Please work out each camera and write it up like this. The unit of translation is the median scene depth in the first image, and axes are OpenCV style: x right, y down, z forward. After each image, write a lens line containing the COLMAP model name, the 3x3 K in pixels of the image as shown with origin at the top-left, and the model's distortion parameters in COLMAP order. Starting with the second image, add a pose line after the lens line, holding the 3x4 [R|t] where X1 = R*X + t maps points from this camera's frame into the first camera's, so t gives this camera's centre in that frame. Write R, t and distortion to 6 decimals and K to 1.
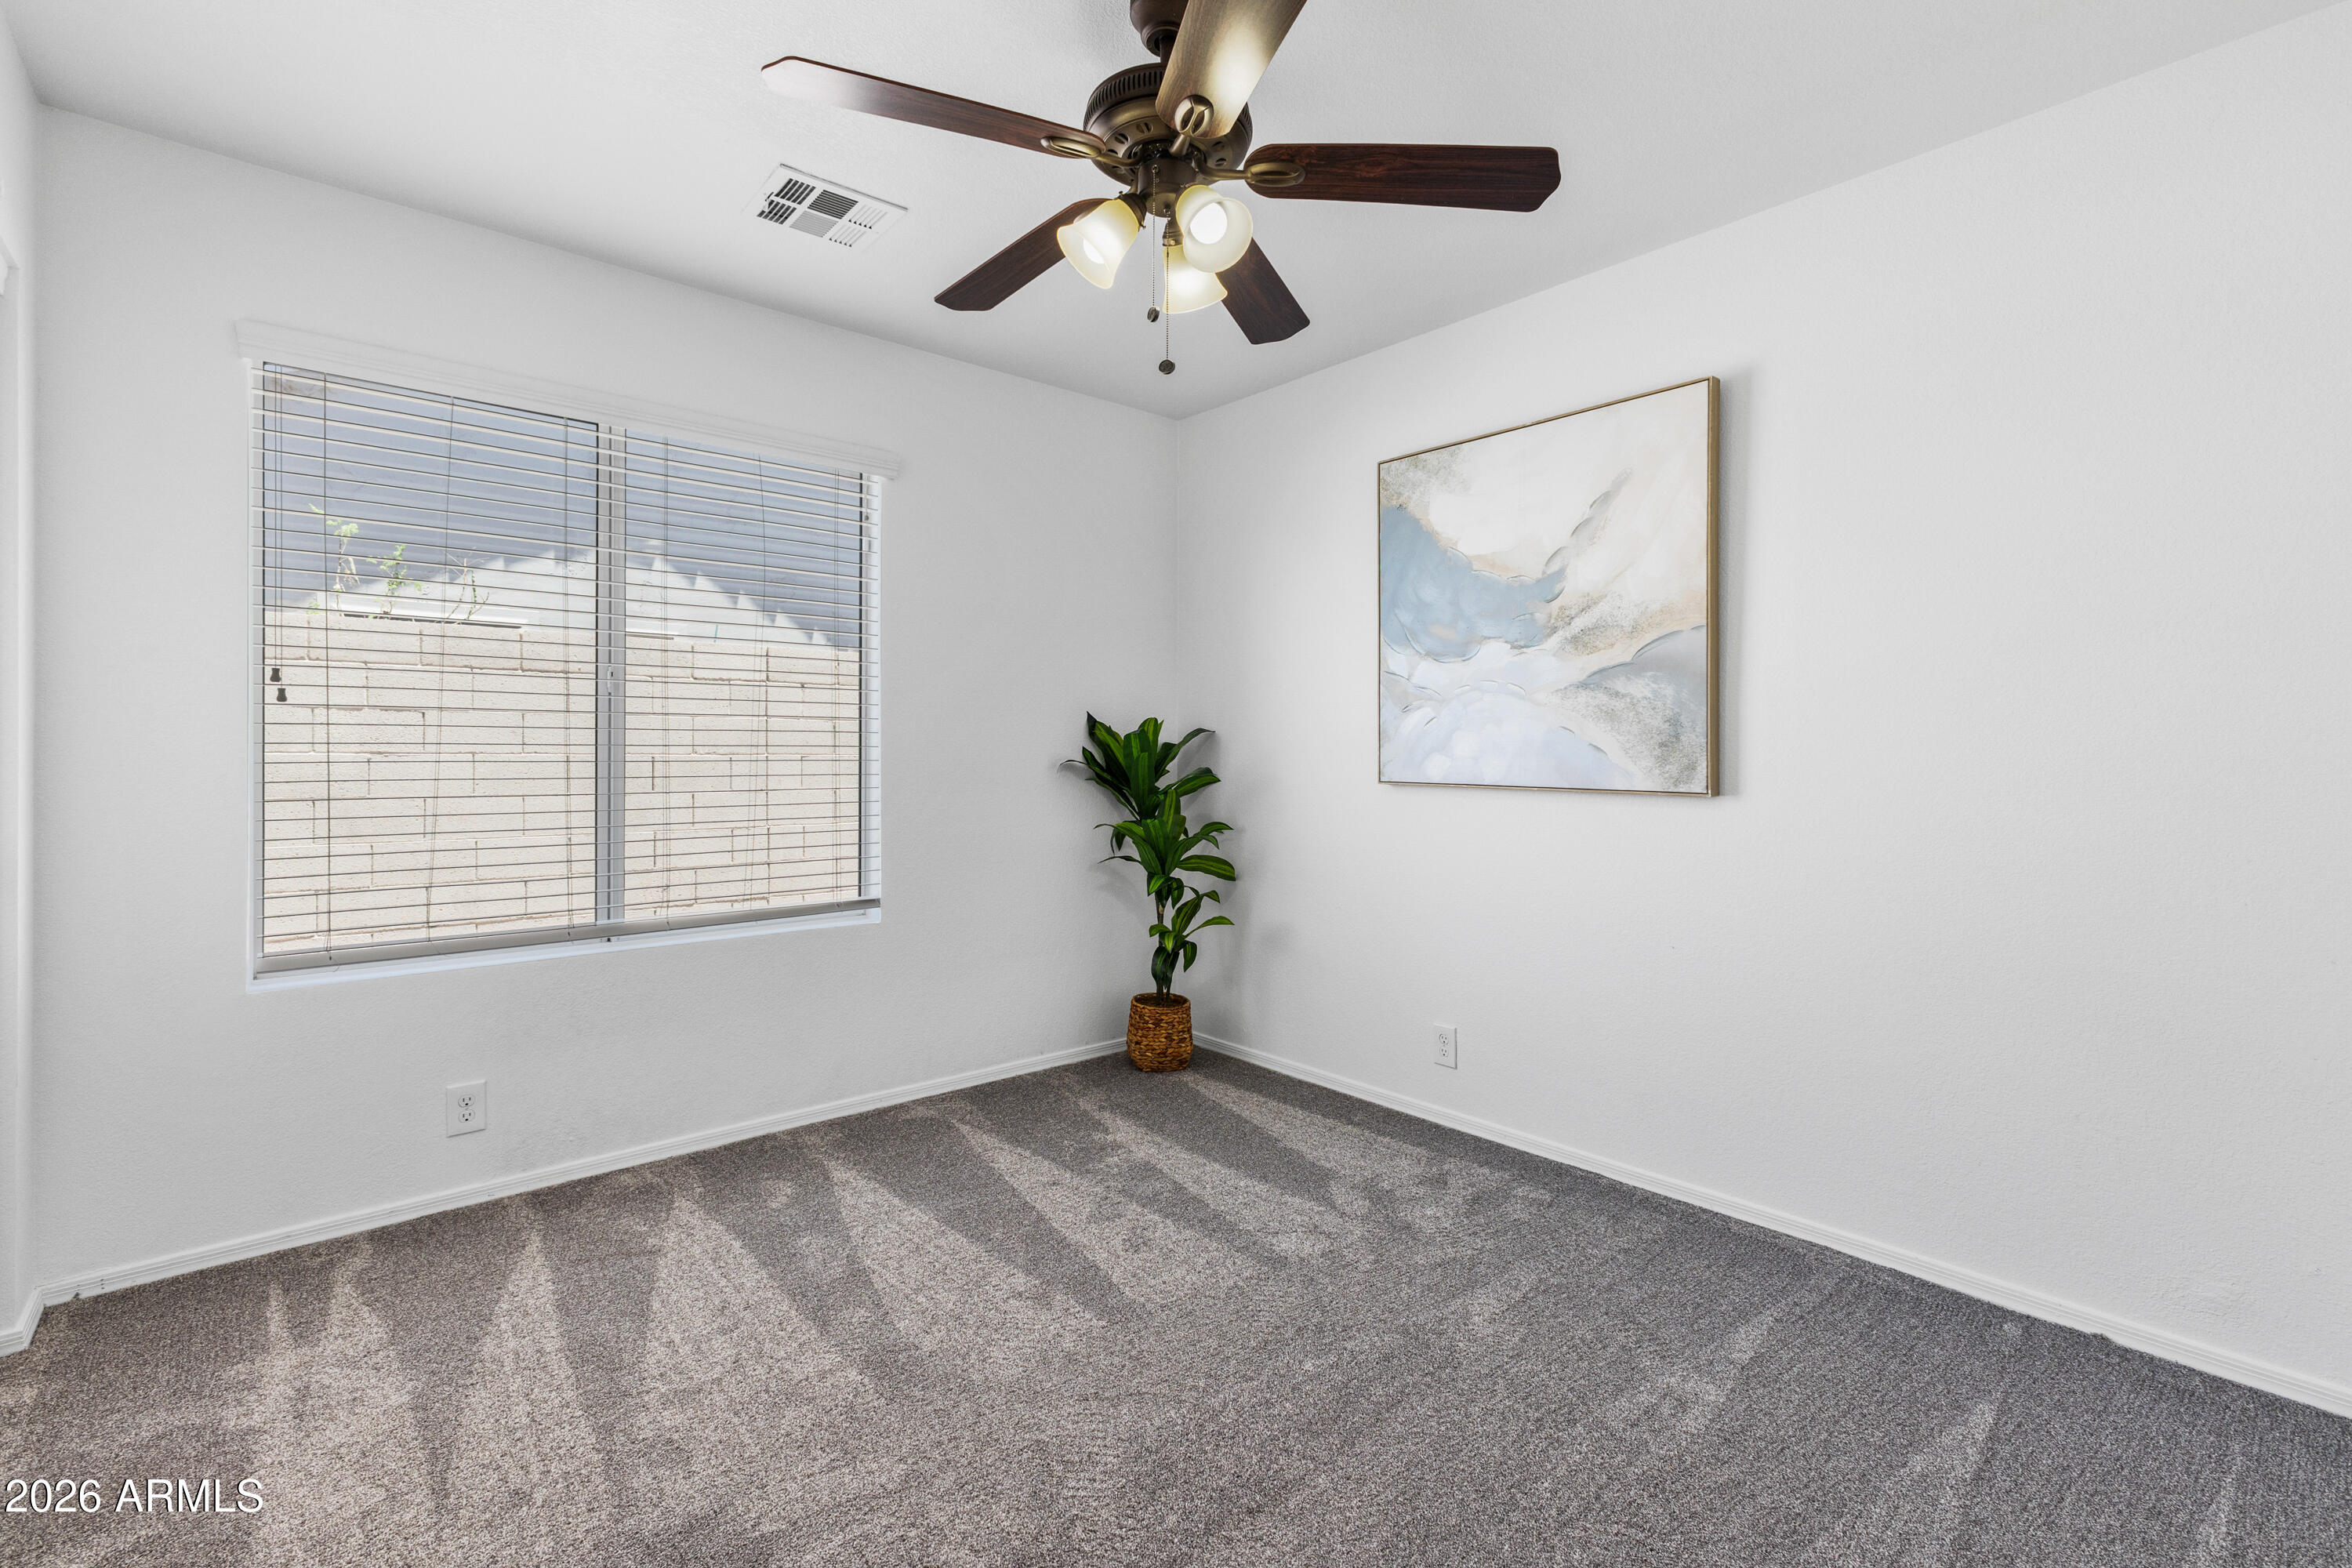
lens RADIAL K [[1057.7, 0, 1184.0], [0, 1057.7, 762.0], [0, 0, 1]] dist [0.001101, 0.000852]
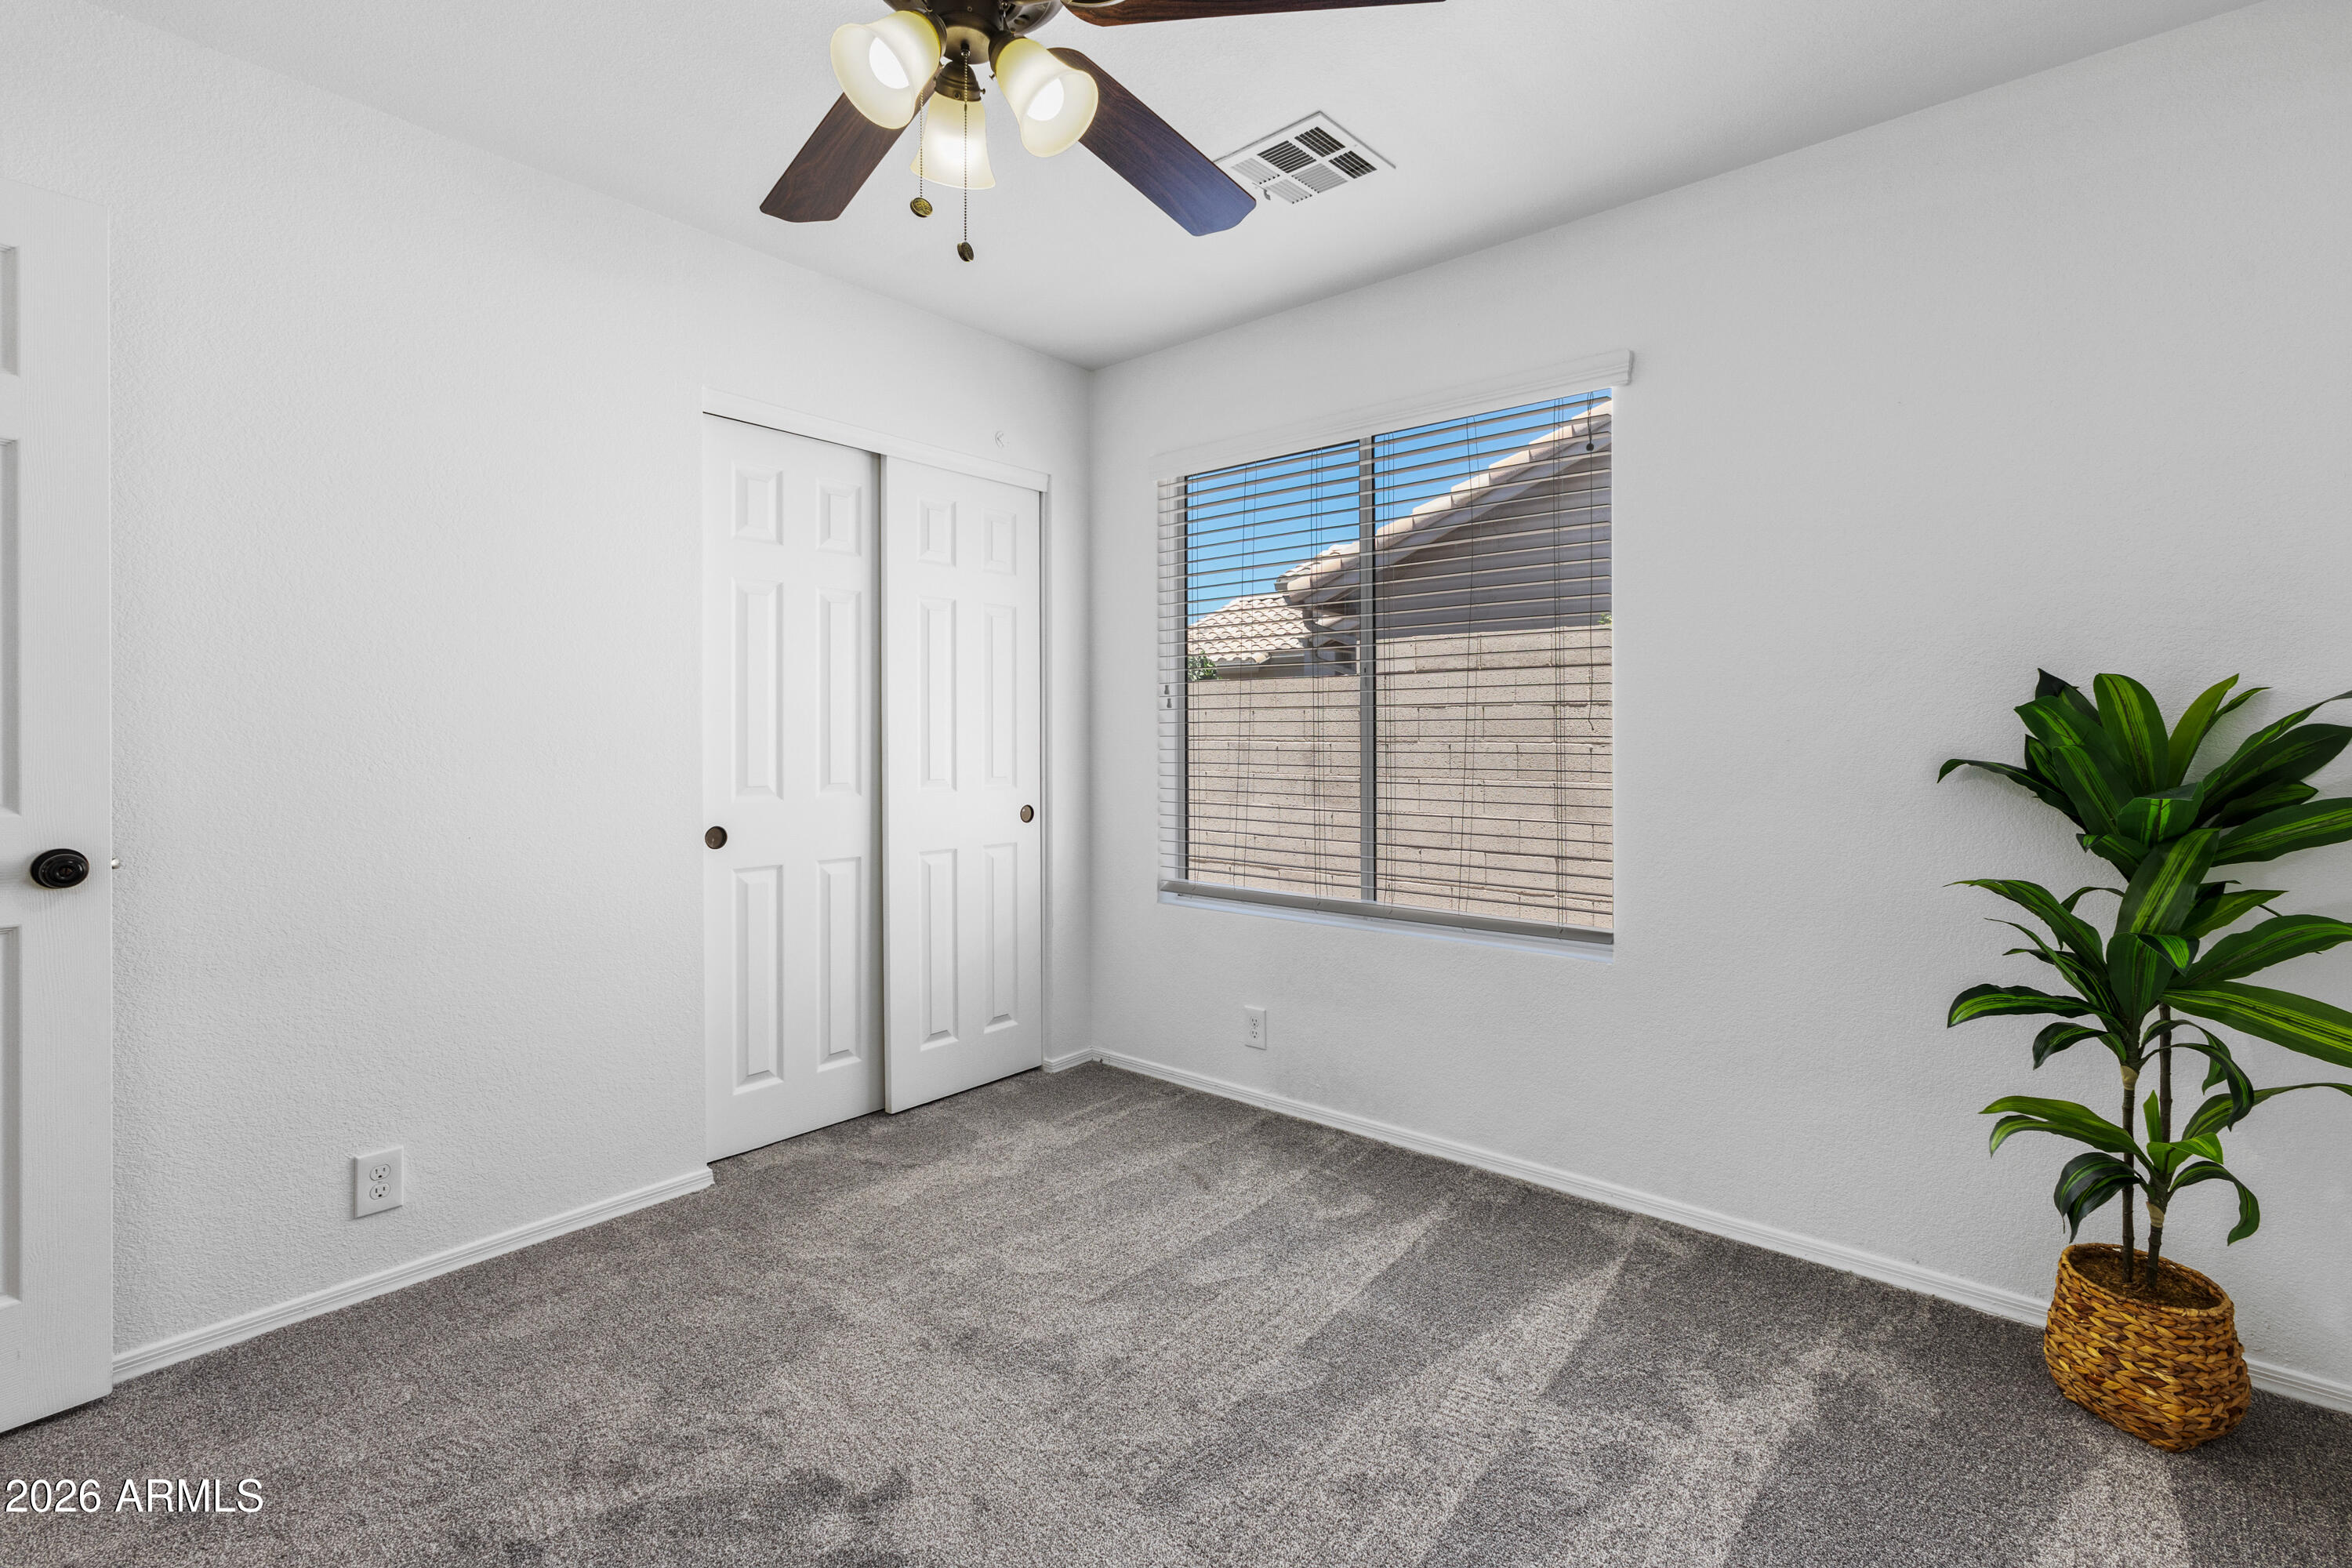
lens RADIAL K [[1057.7, 0, 1182.6], [0, 1057.7, 767.1], [0, 0, 1]] dist [0.001101, 0.000852]
pose [[0.141543, 0.026685, -0.989572, 0.490743], [-0.010042, 0.999624, 0.025520, -0.010798], [0.989881, 0.006325, 0.141758, 0.668062]]
